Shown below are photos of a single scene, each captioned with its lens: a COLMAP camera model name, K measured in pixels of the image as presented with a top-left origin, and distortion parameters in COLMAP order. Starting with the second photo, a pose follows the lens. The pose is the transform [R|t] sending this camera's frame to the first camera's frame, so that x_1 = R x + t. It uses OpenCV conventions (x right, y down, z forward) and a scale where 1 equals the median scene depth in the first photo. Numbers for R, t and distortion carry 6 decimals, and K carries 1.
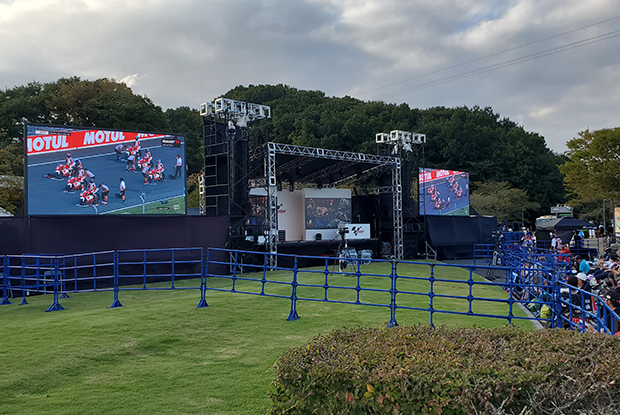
lens RADIAL K [[556.9, 0, 334.6], [0, 556.9, 215.5], [0, 0, 1]] dist [0.060072, -0.088544]
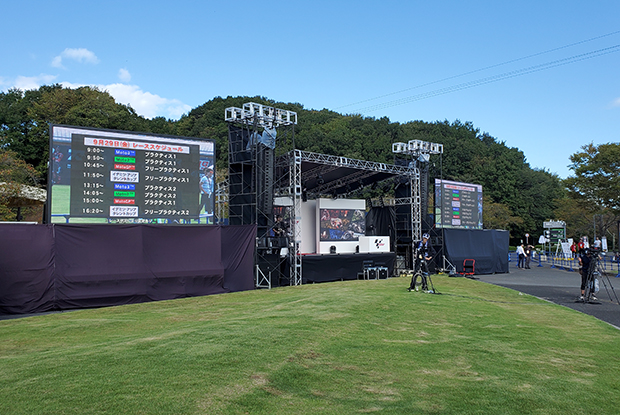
lens RADIAL K [[556.9, 0, 312.0], [0, 556.9, 205.7], [0, 0, 1]] dist [0.060072, -0.088544]
pose [[0.999806, 0.012500, 0.015208, -0.077844], [-0.011886, 0.999137, -0.039790, 0.001540], [-0.015692, 0.039602, 0.999092, 0.040824]]
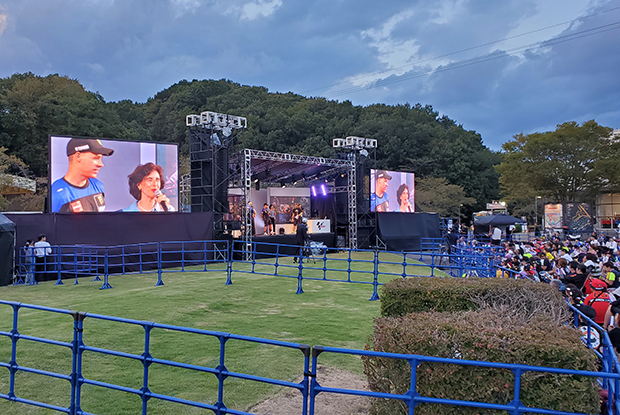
lens RADIAL K [[556.9, 0, 285.0], [0, 556.9, 221.8], [0, 0, 1]] dist [0.060072, -0.088544]
pose [[0.999702, 0.005748, 0.023723, -0.047498], [-0.006318, 0.999692, 0.024009, -0.006880], [-0.023578, -0.024152, 0.999430, -0.118167]]
